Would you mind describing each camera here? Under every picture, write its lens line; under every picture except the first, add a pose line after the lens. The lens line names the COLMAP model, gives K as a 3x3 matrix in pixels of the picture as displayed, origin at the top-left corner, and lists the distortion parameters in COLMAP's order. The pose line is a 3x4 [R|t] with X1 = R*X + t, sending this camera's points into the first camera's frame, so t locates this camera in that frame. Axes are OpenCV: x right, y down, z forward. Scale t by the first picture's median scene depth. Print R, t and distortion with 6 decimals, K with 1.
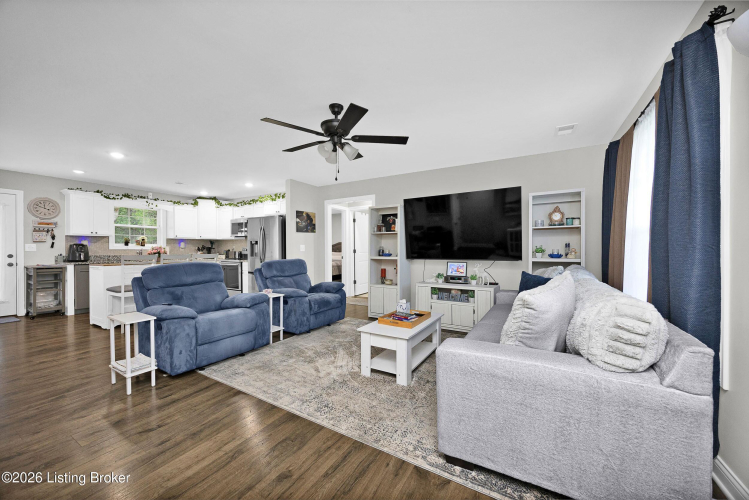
lens RADIAL K [[288.8, 0, 378.0], [0, 288.8, 248.9], [0, 0, 1]] dist [-0.002045, -0.000054]
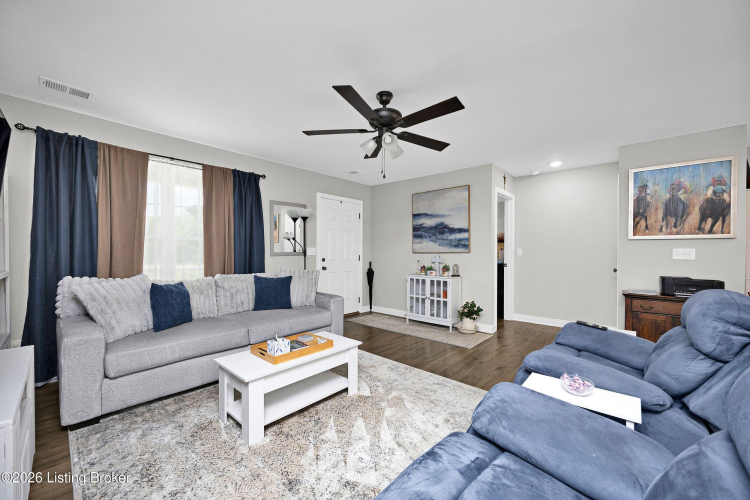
lens RADIAL K [[289.2, 0, 376.2], [0, 289.2, 250.3], [0, 0, 1]] dist [-0.002045, -0.000054]
pose [[-0.981304, -0.000850, 0.192464, -0.190079], [0.000248, 0.999984, 0.005680, -0.012577], [-0.192465, 0.005622, -0.981288, 1.195248]]
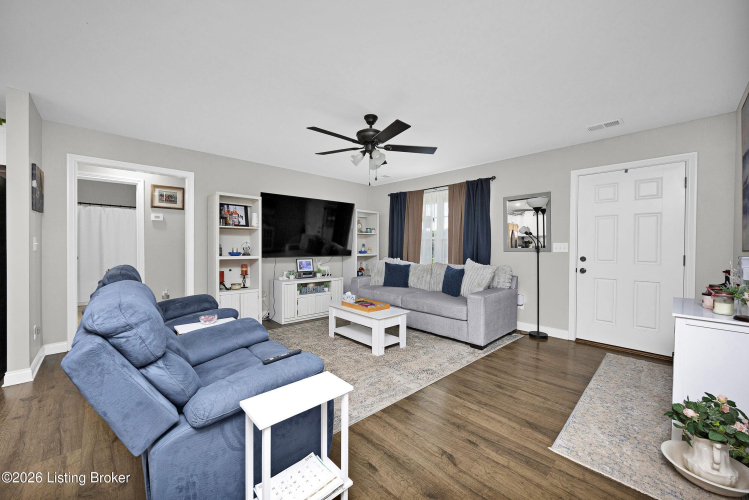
lens RADIAL K [[288.8, 0, 381.2], [0, 288.8, 247.8], [0, 0, 1]] dist [-0.002045, -0.000054]
pose [[0.271896, -0.000102, 0.962326, -0.745105], [-0.003223, 0.999994, 0.001016, -0.000144], [-0.962321, -0.003378, 0.271895, 0.429654]]
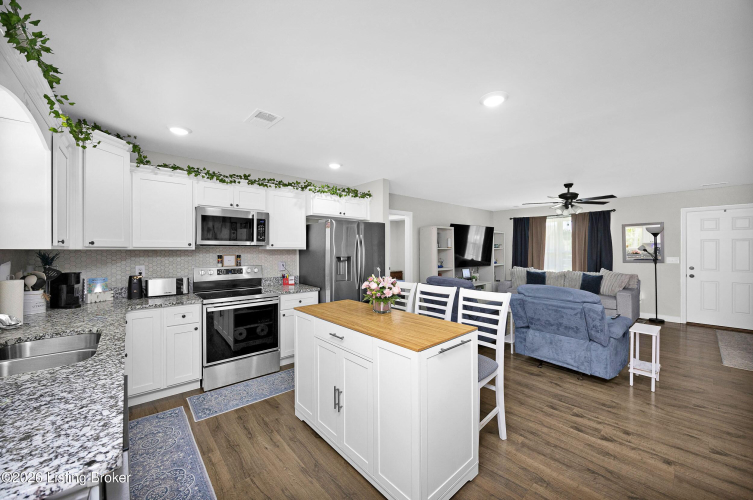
lens RADIAL K [[290.4, 0, 378.5], [0, 290.4, 249.8], [0, 0, 1]] dist [-0.002045, -0.000054]
pose [[0.321789, 0.000755, 0.946811, -1.410001], [0.009651, 0.999945, -0.004078, -0.057532], [-0.946762, 0.010450, 0.321764, 0.981148]]
